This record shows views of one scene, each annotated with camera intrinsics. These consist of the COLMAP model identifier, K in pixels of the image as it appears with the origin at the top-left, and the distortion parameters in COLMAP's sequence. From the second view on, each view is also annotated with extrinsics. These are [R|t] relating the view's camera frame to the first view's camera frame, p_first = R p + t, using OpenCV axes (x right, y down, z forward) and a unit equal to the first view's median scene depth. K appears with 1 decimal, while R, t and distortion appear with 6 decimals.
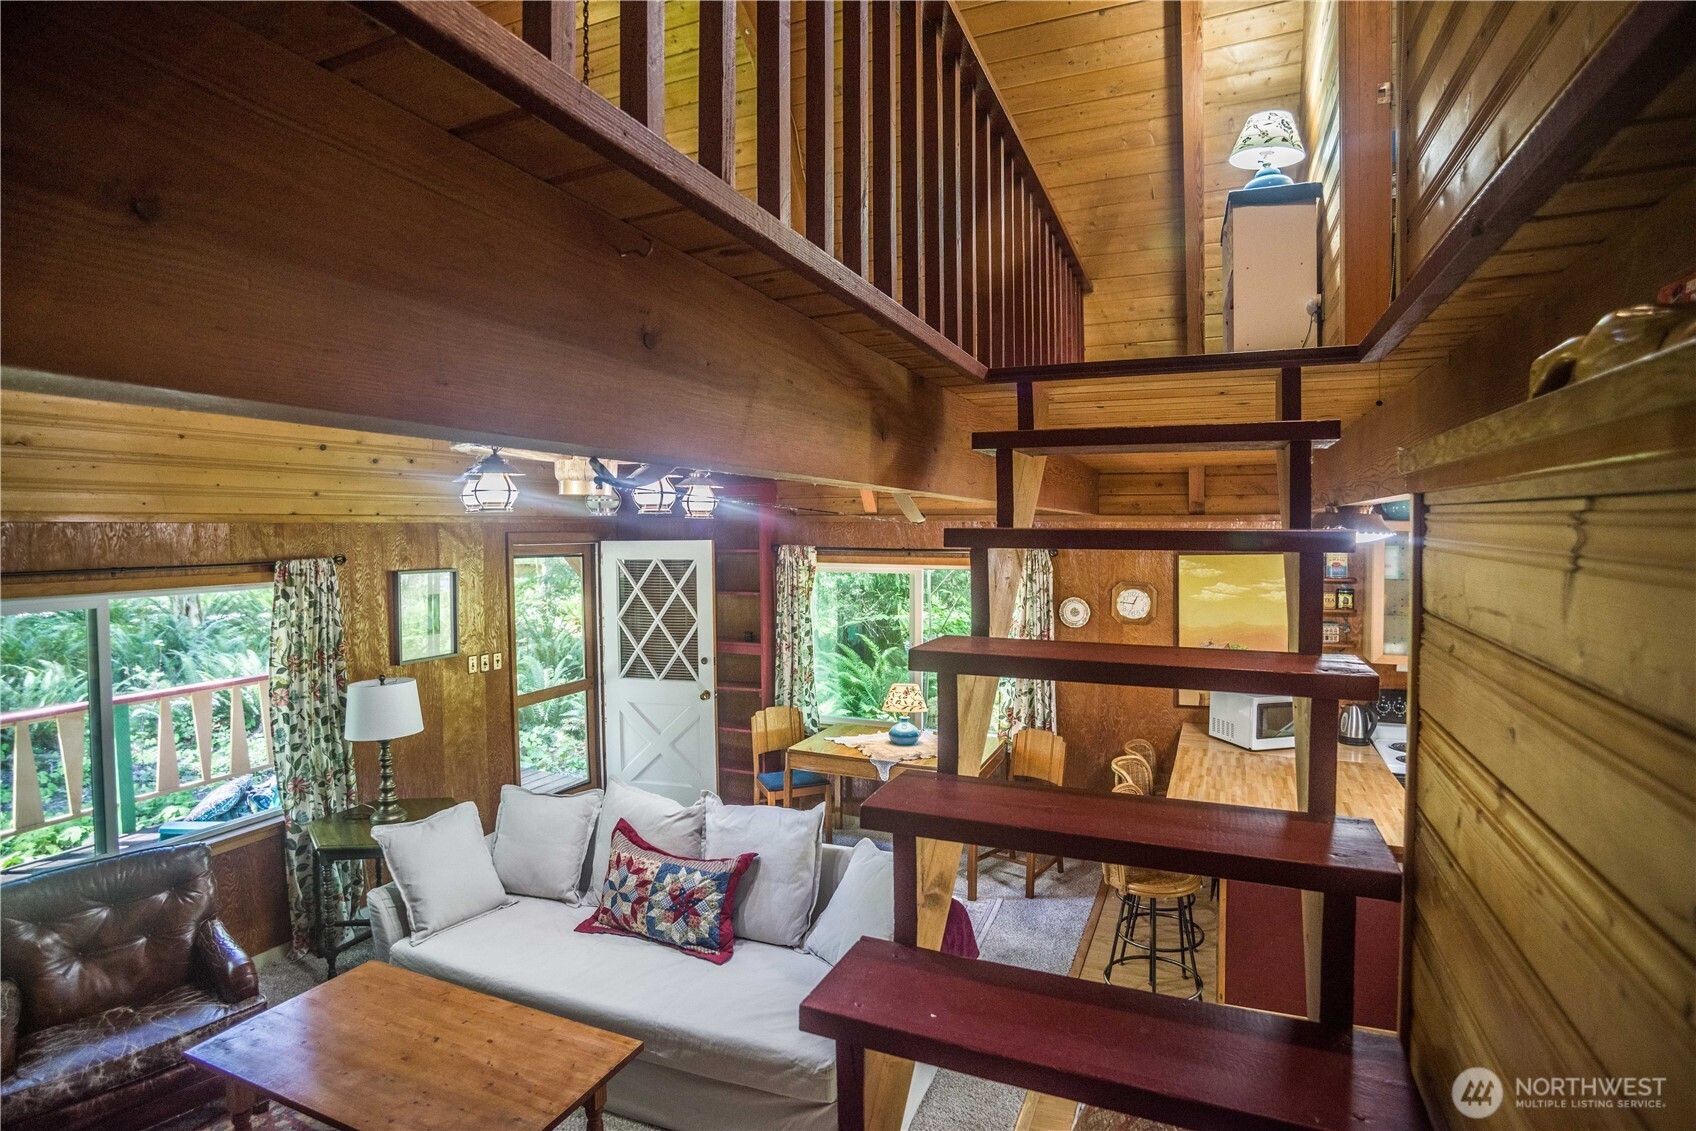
lens RADIAL K [[849.8, 0, 849.2], [0, 849.8, 557.2], [0, 0, 1]] dist [-0.084038, 0.042343]
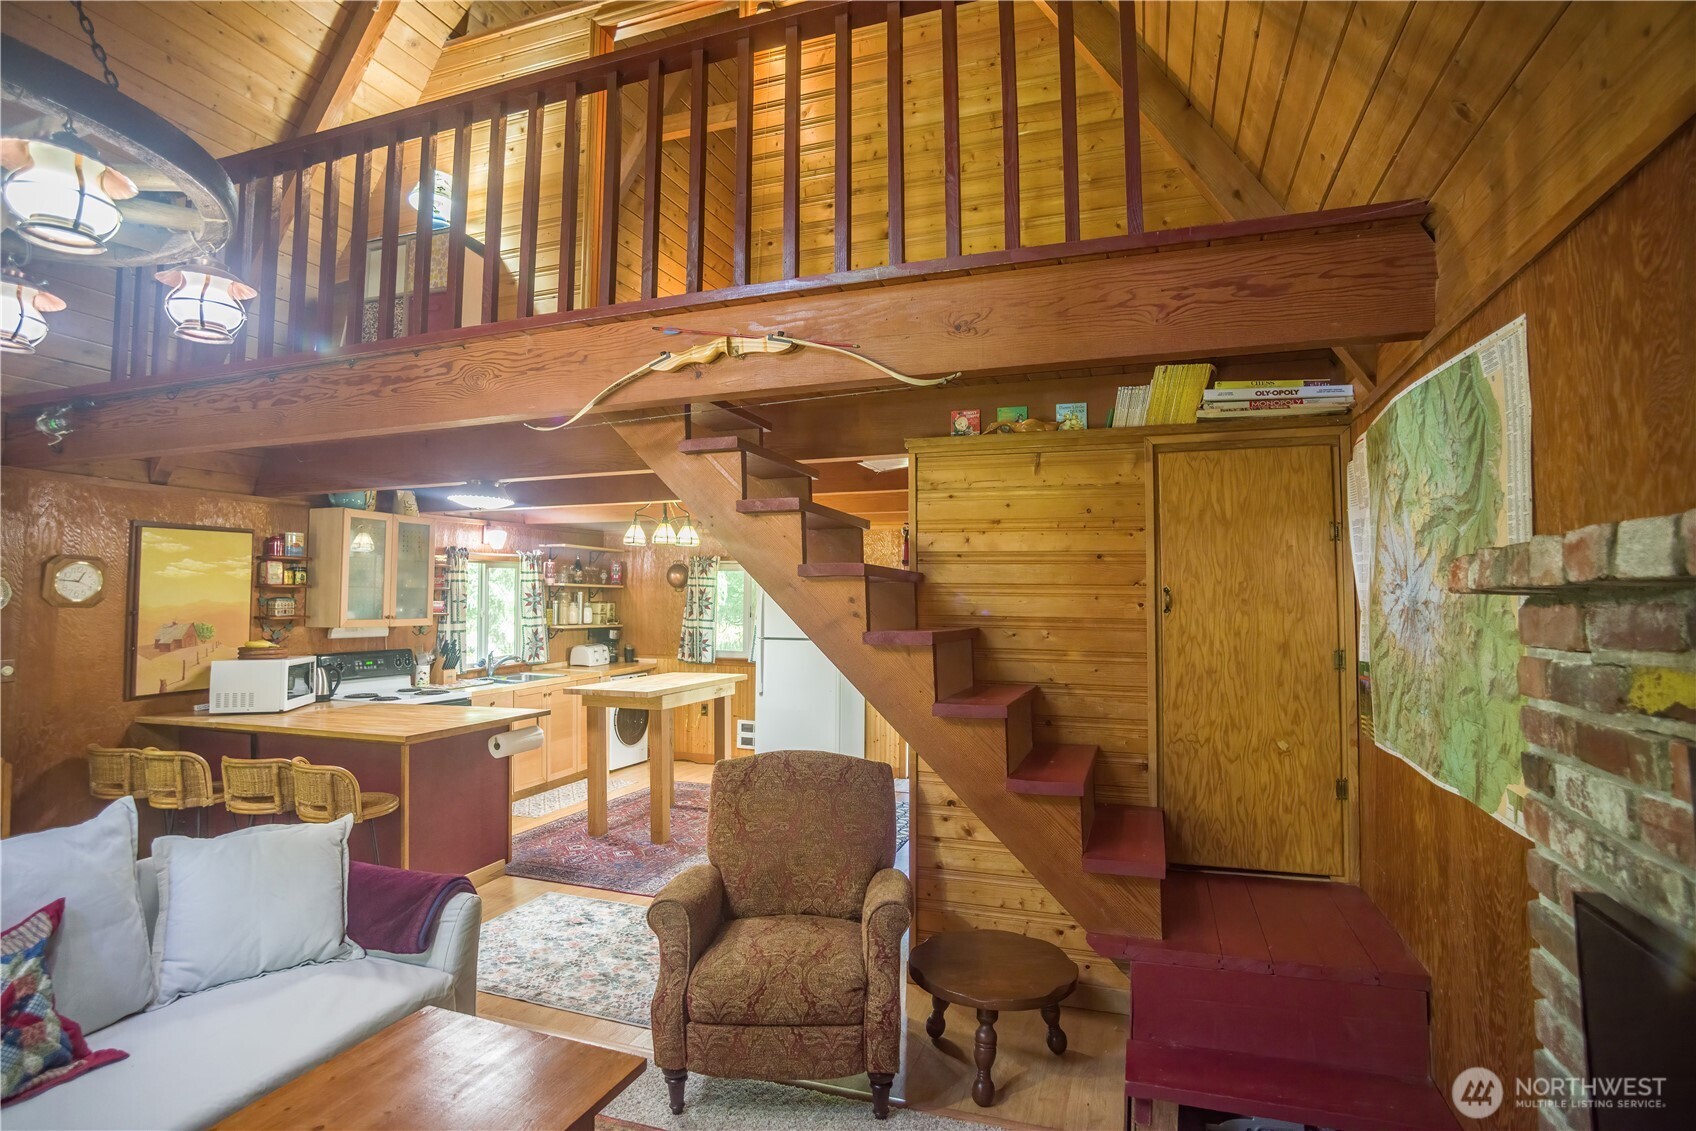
lens RADIAL K [[849.8, 0, 849.2], [0, 849.8, 557.2], [0, 0, 1]] dist [-0.084038, 0.042343]
pose [[-0.064595, 0.060084, 0.996101, -0.623252], [0.031755, 0.997804, -0.058127, 0.125126], [-0.997406, 0.027876, -0.066361, 0.366696]]
